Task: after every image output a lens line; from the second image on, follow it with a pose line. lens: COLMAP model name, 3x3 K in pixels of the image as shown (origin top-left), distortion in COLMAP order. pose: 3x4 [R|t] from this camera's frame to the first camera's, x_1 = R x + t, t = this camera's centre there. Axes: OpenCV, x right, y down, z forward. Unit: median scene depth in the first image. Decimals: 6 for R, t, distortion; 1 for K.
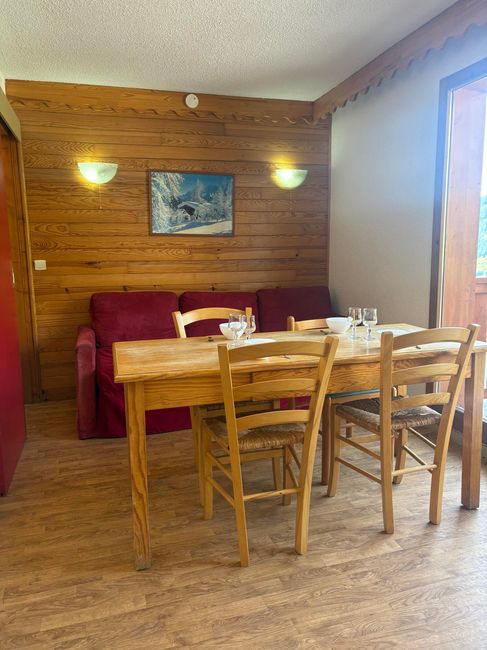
lens RADIAL K [[494.0, 0, 243.5], [0, 494.0, 322.5], [0, 0, 1]] dist [0.026303, -0.007034]
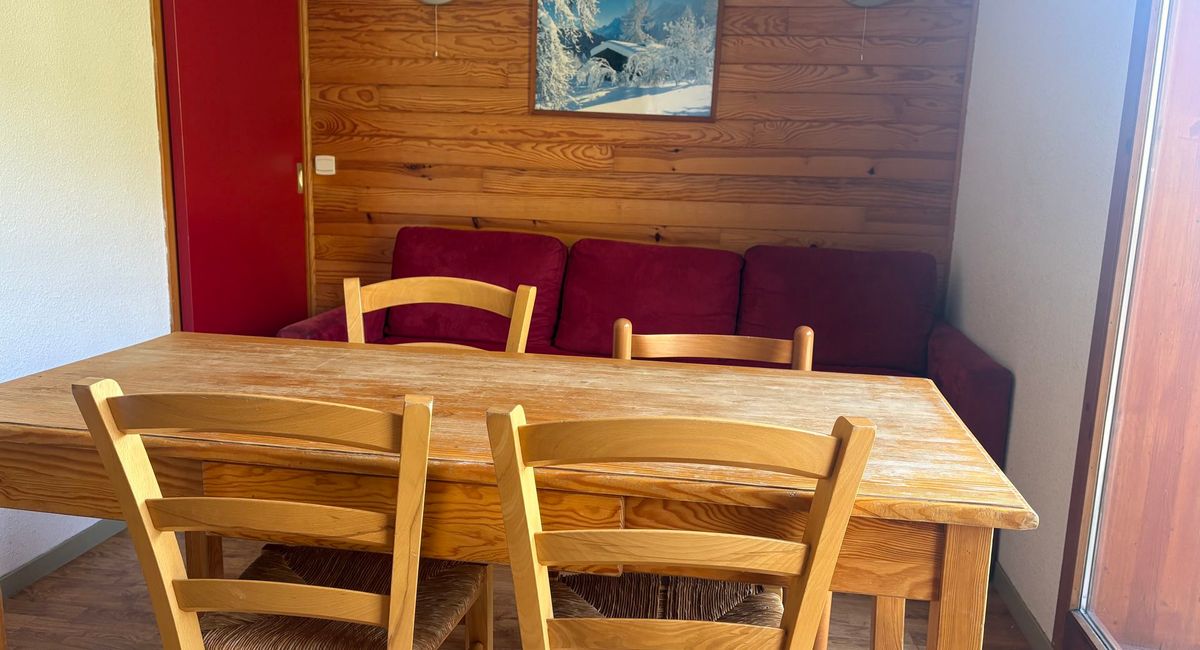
lens RADIAL K [[916.3, 0, 600.1], [0, 916.3, 328.2], [0, 0, 1]] dist [0.017601, -0.002249]
pose [[0.901197, 0.119844, -0.416512, 0.261386], [-0.104109, 0.992731, 0.060384, -0.032536], [0.420721, -0.011055, 0.907123, 0.228873]]
